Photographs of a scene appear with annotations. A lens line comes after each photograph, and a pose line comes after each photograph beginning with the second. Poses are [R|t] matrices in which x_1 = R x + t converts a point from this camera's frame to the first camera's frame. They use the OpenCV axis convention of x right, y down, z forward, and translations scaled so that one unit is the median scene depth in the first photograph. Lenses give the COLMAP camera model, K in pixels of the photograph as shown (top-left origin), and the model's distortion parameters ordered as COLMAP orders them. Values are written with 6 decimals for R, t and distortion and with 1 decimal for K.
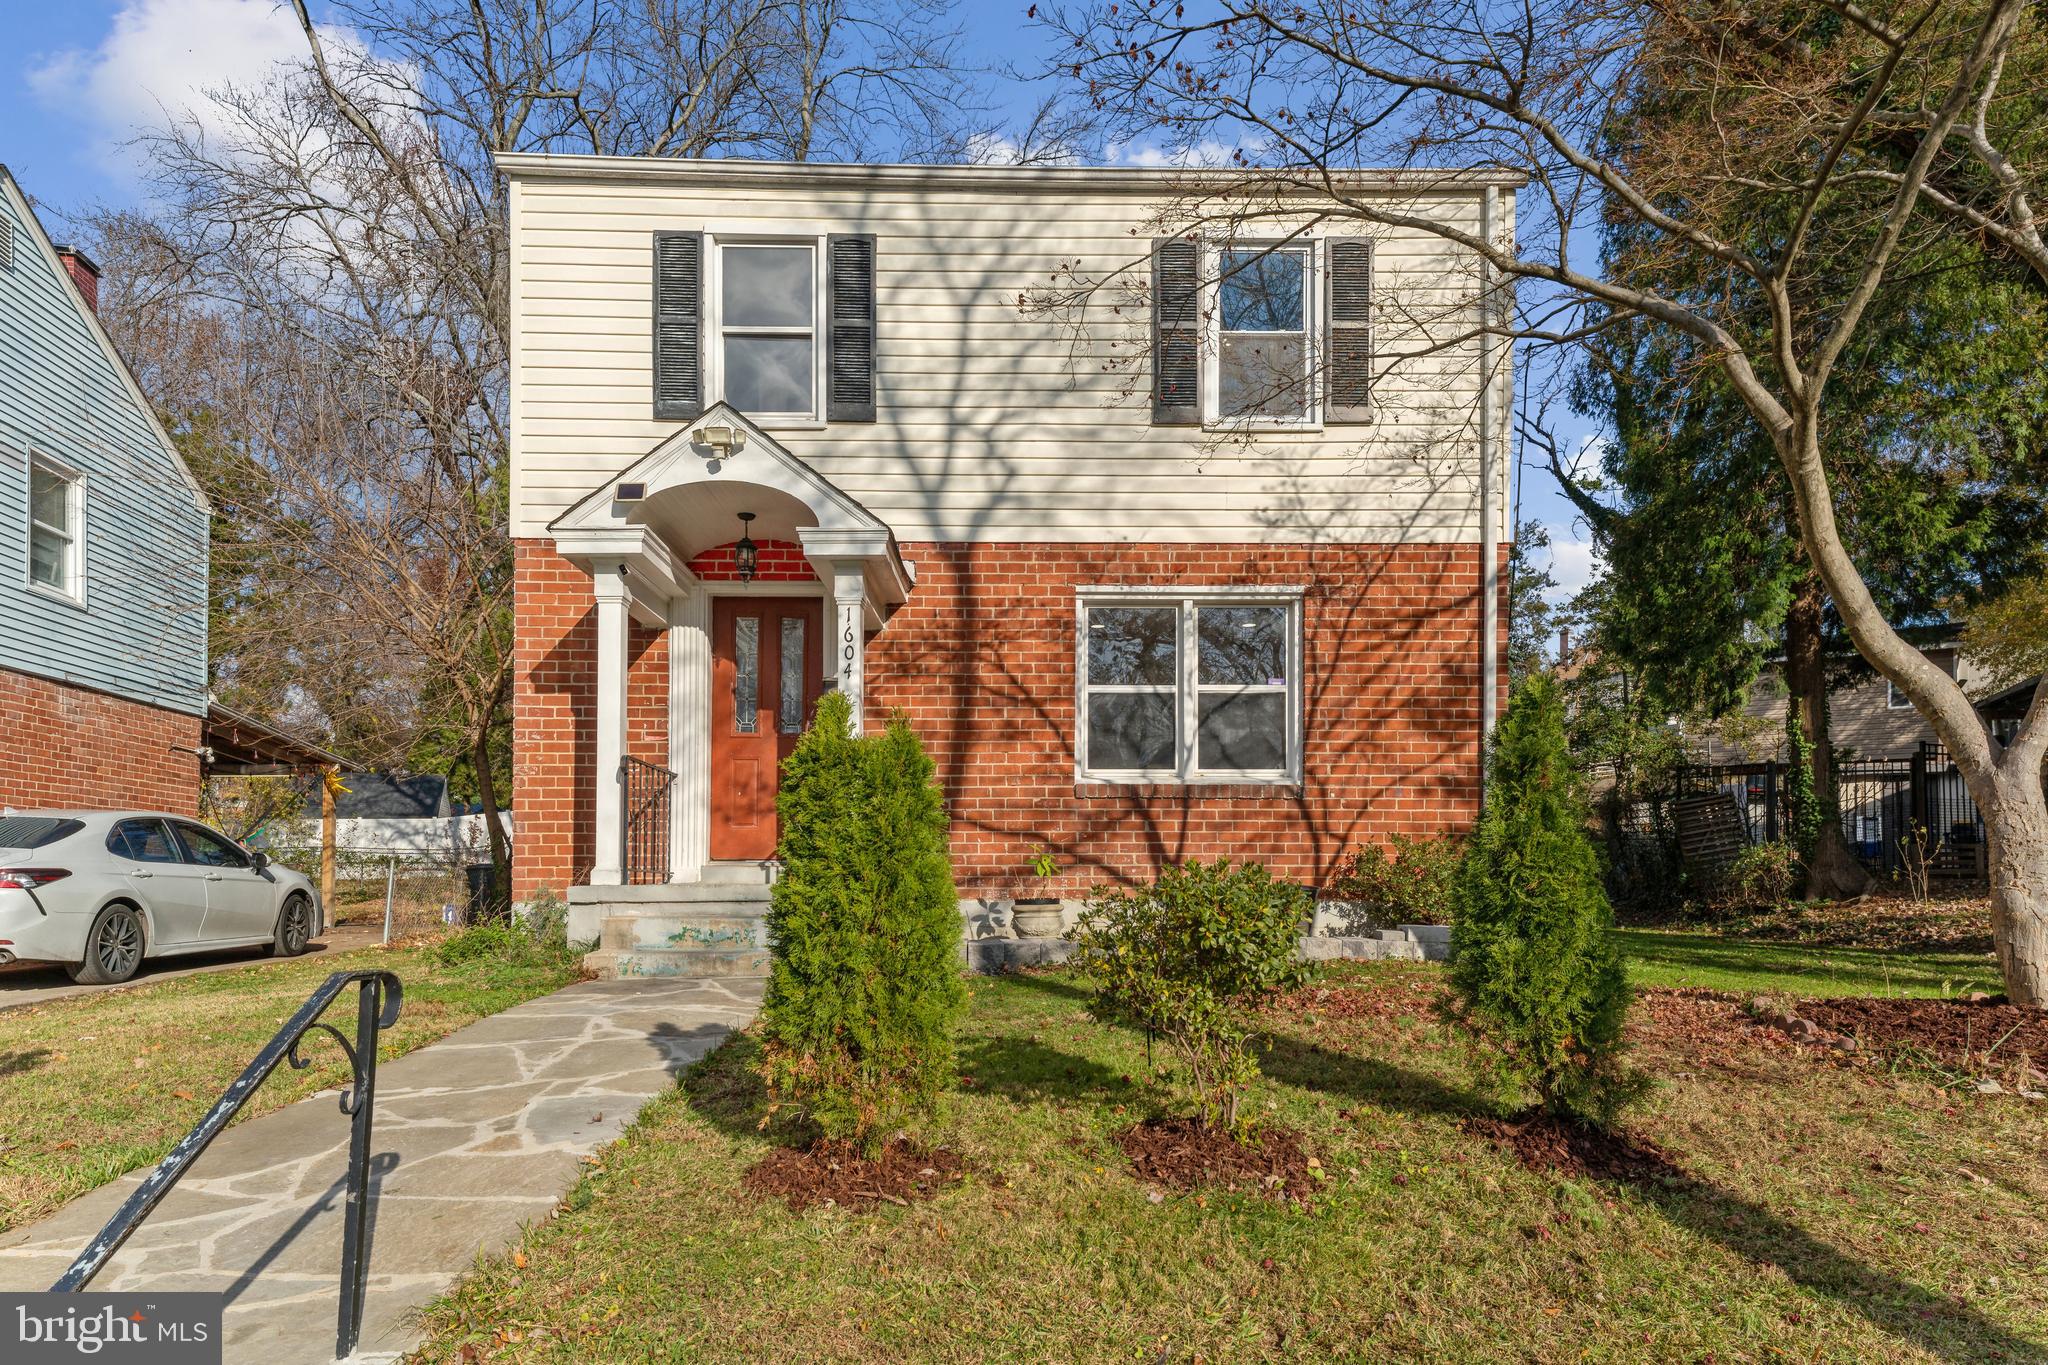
lens RADIAL K [[1010.0, 0, 1024.0], [0, 1010.0, 672.3], [0, 0, 1]] dist [0.017295, -0.000133]
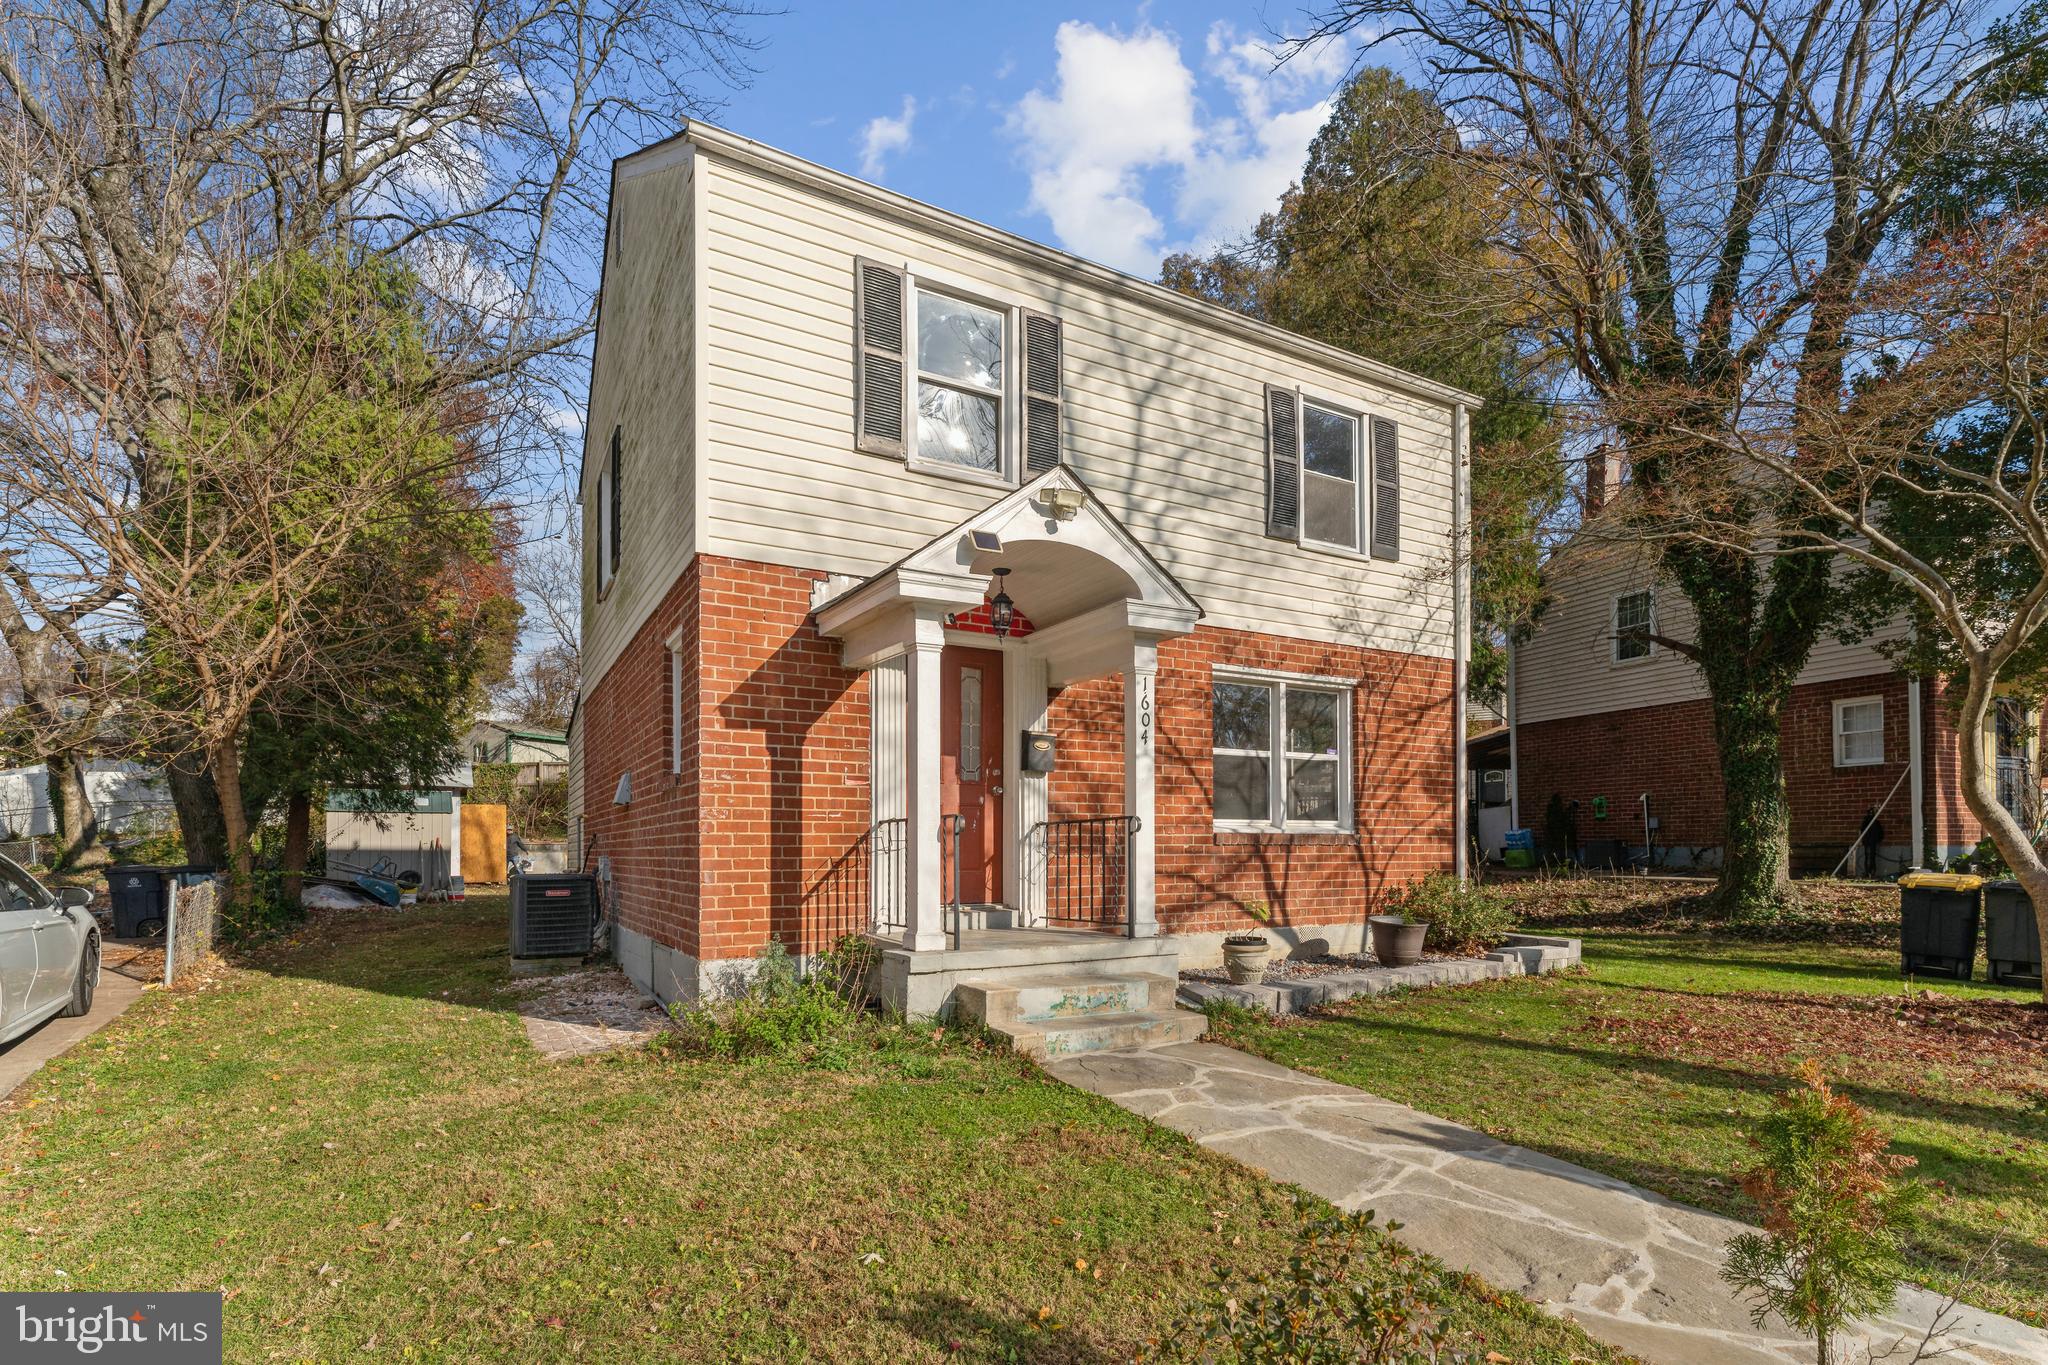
lens RADIAL K [[816.6, 0, 1022.9], [0, 816.6, 698.1], [0, 0, 1]] dist [-0.001818, 0.000064]
pose [[0.905370, 0.072237, 0.418434, -0.549036], [-0.077802, 0.996962, -0.003772, -0.024376], [-0.417435, -0.029140, 0.908239, 0.226807]]
